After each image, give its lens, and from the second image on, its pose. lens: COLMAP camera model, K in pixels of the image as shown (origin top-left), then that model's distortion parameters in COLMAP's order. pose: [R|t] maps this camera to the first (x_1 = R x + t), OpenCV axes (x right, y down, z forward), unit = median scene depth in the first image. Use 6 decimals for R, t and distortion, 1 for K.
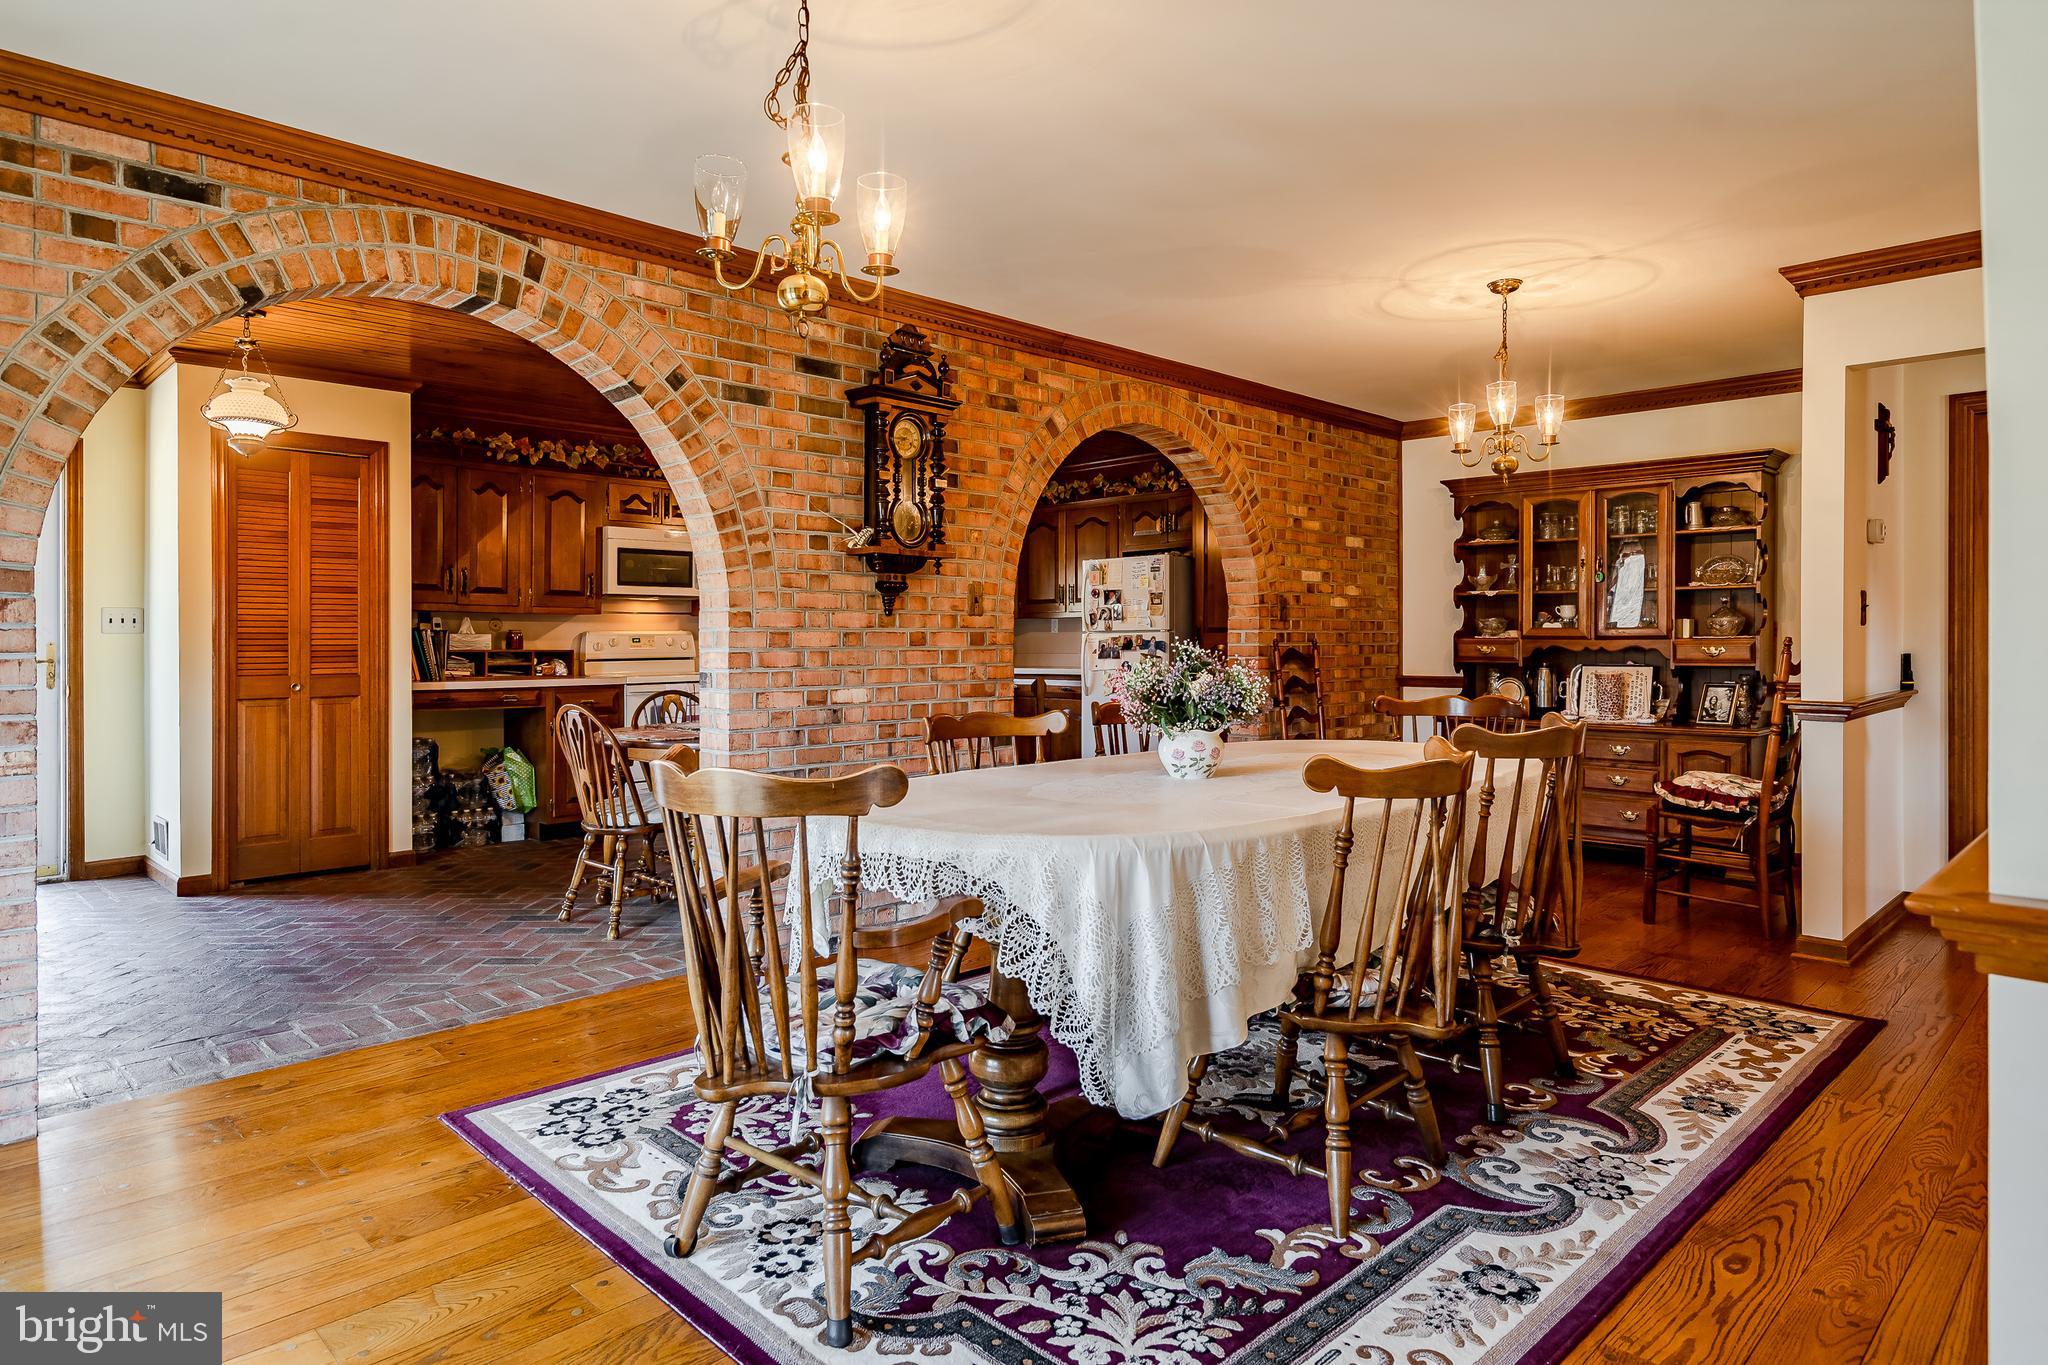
lens RADIAL K [[1192.2, 0, 1015.0], [0, 1192.2, 649.3], [0, 0, 1]] dist [0.004122, 0.001577]
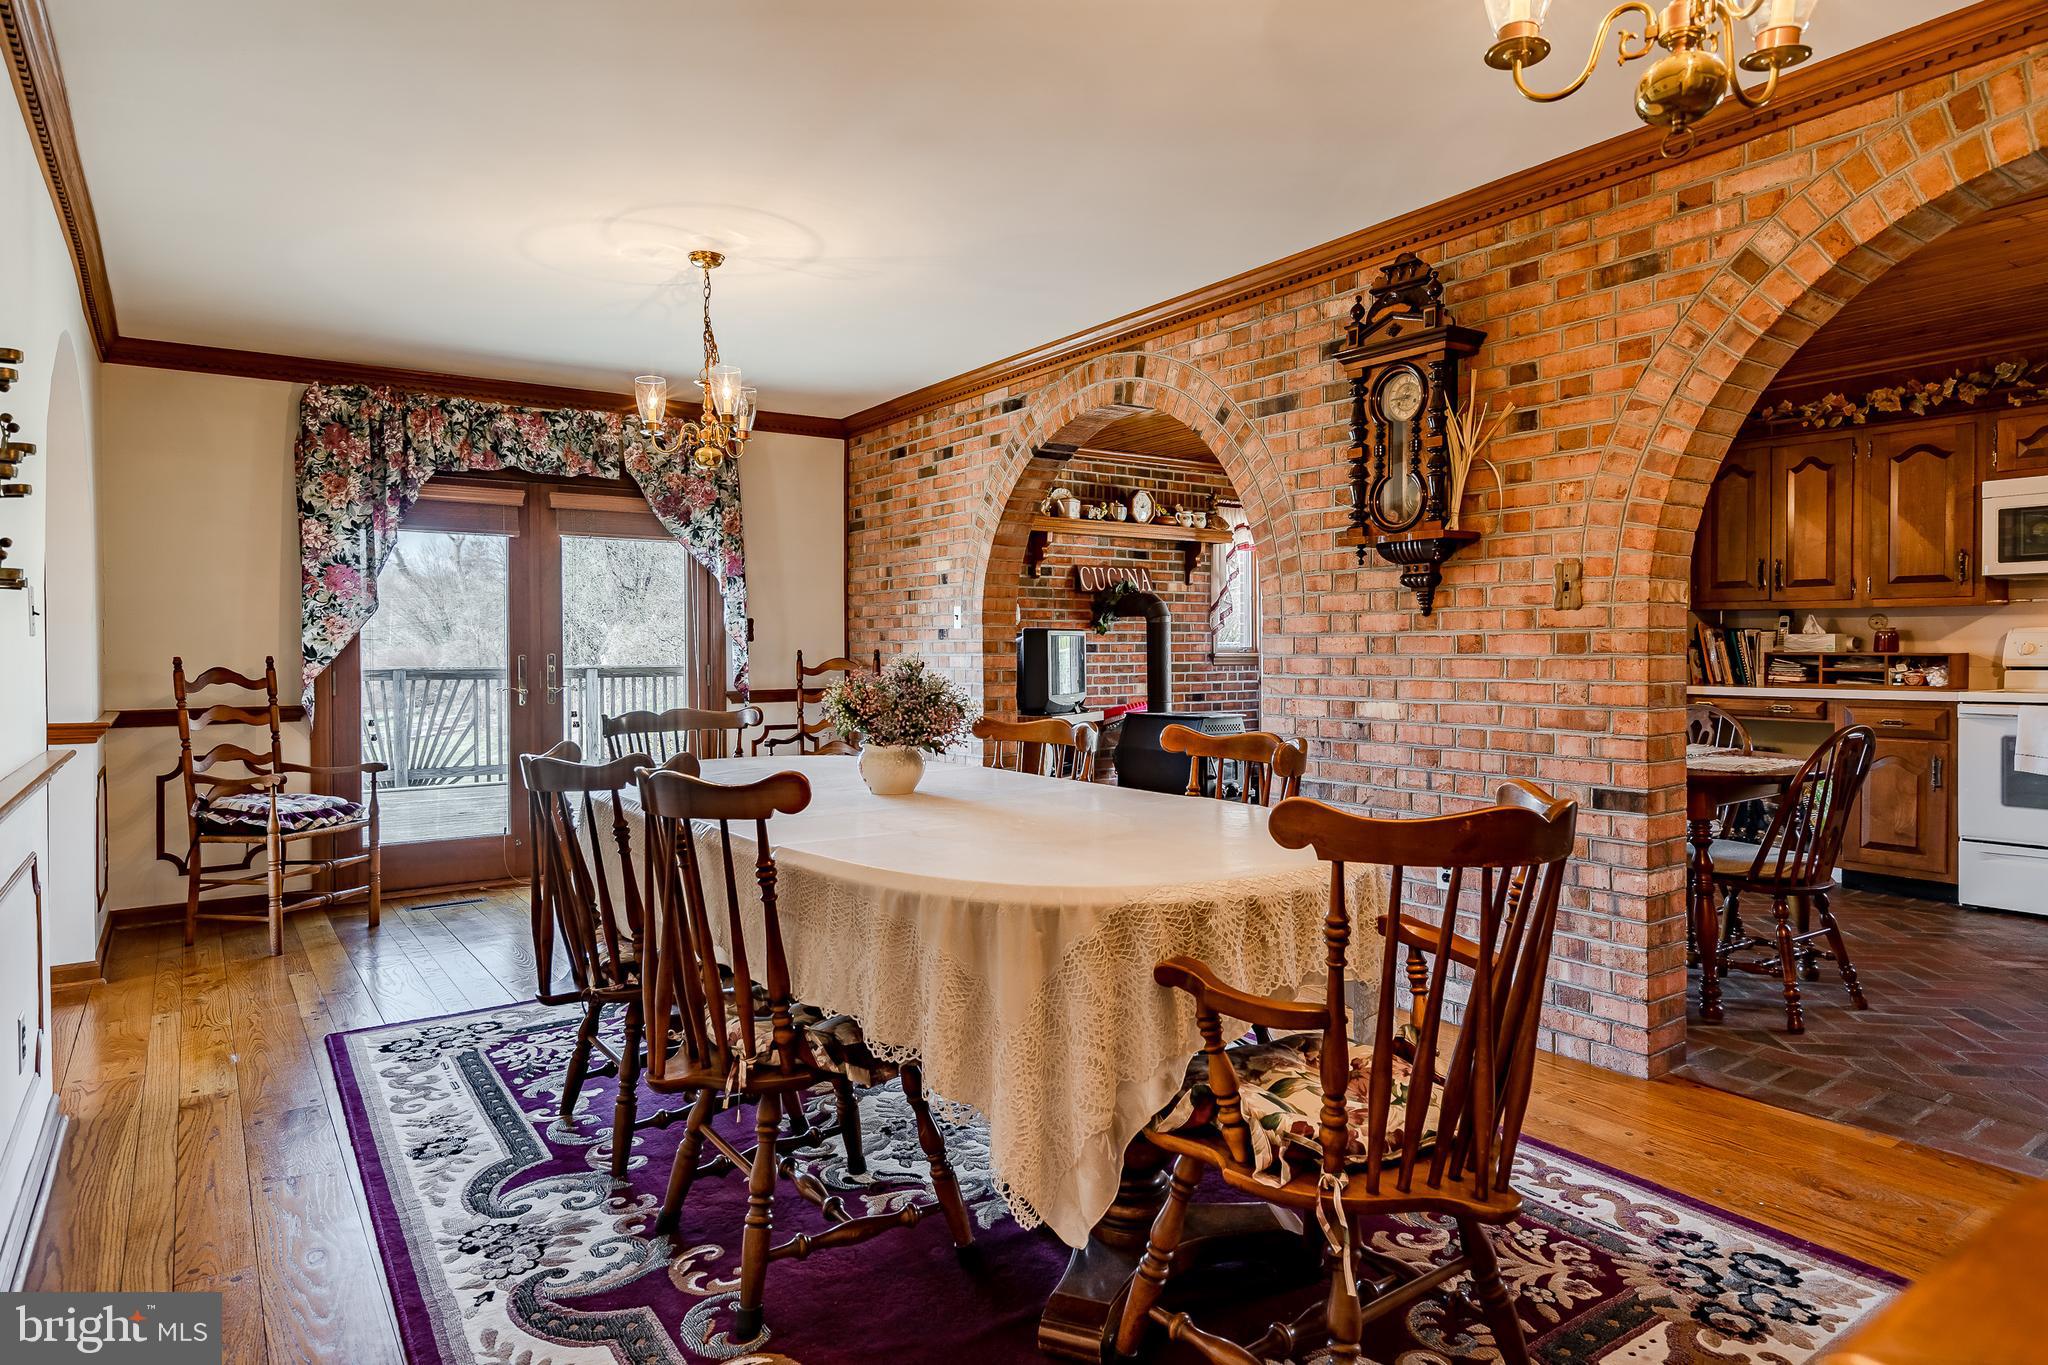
lens RADIAL K [[1165.4, 0, 1018.8], [0, 1165.4, 677.7], [0, 0, 1]] dist [0.003229, 0.000221]
pose [[-0.166368, 0.029981, -0.985608, 0.575334], [0.000397, 0.999540, 0.030338, -0.008185], [0.986064, 0.004656, -0.166303, 0.684139]]
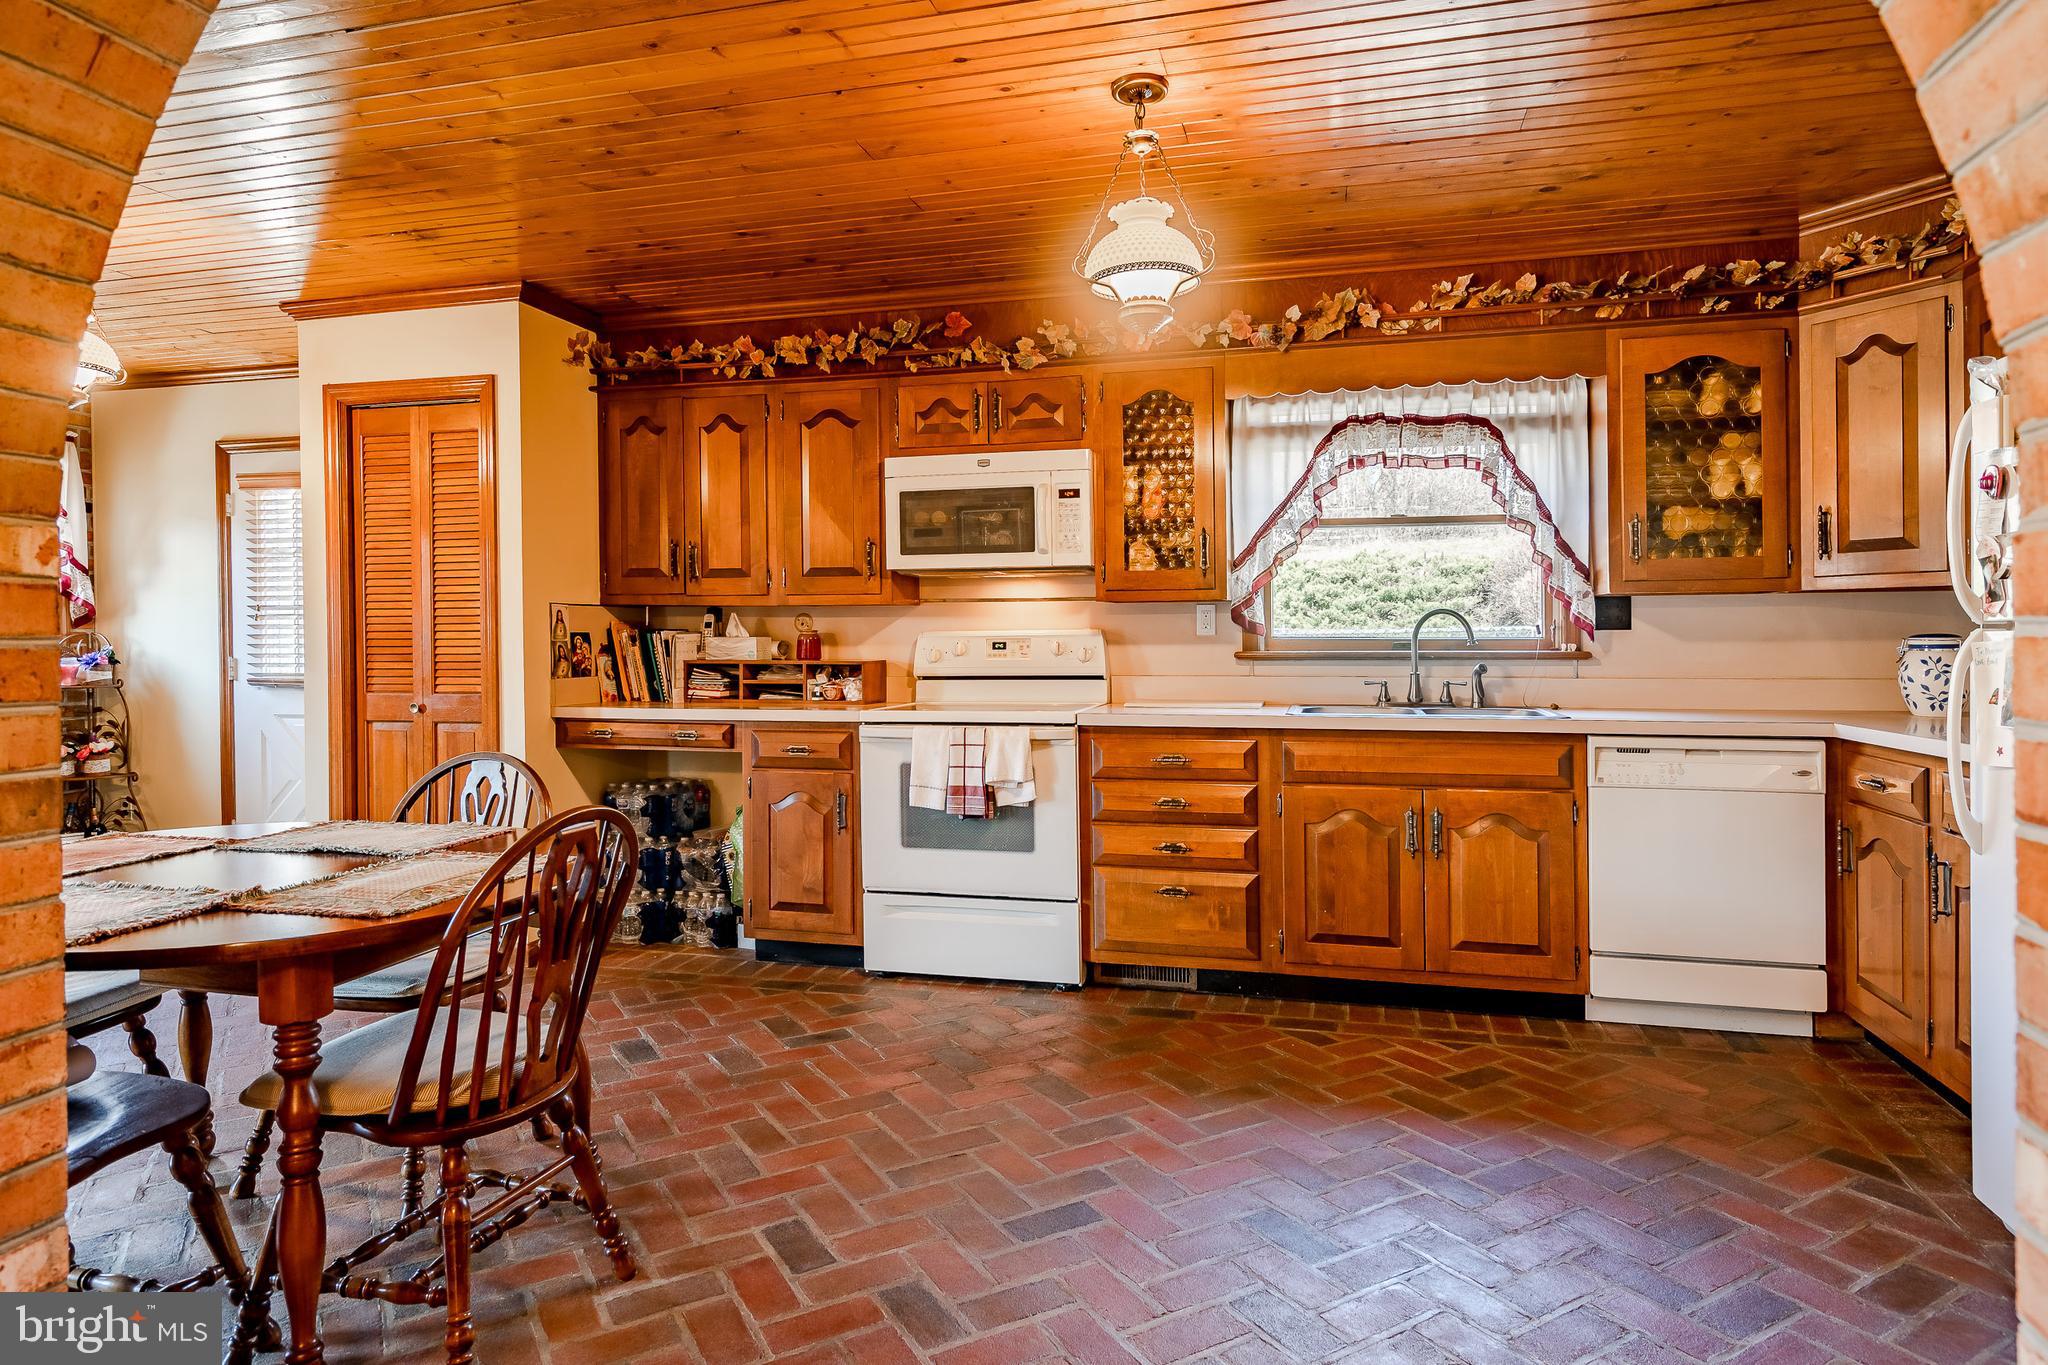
lens RADIAL K [[1192.2, 0, 1015.0], [0, 1192.2, 649.3], [0, 0, 1]] dist [0.004122, 0.001577]
pose [[0.509141, 0.009332, -0.860633, 0.272769], [-0.003112, 0.999955, 0.009002, -0.014832], [0.860678, -0.001905, 0.509147, 0.941959]]
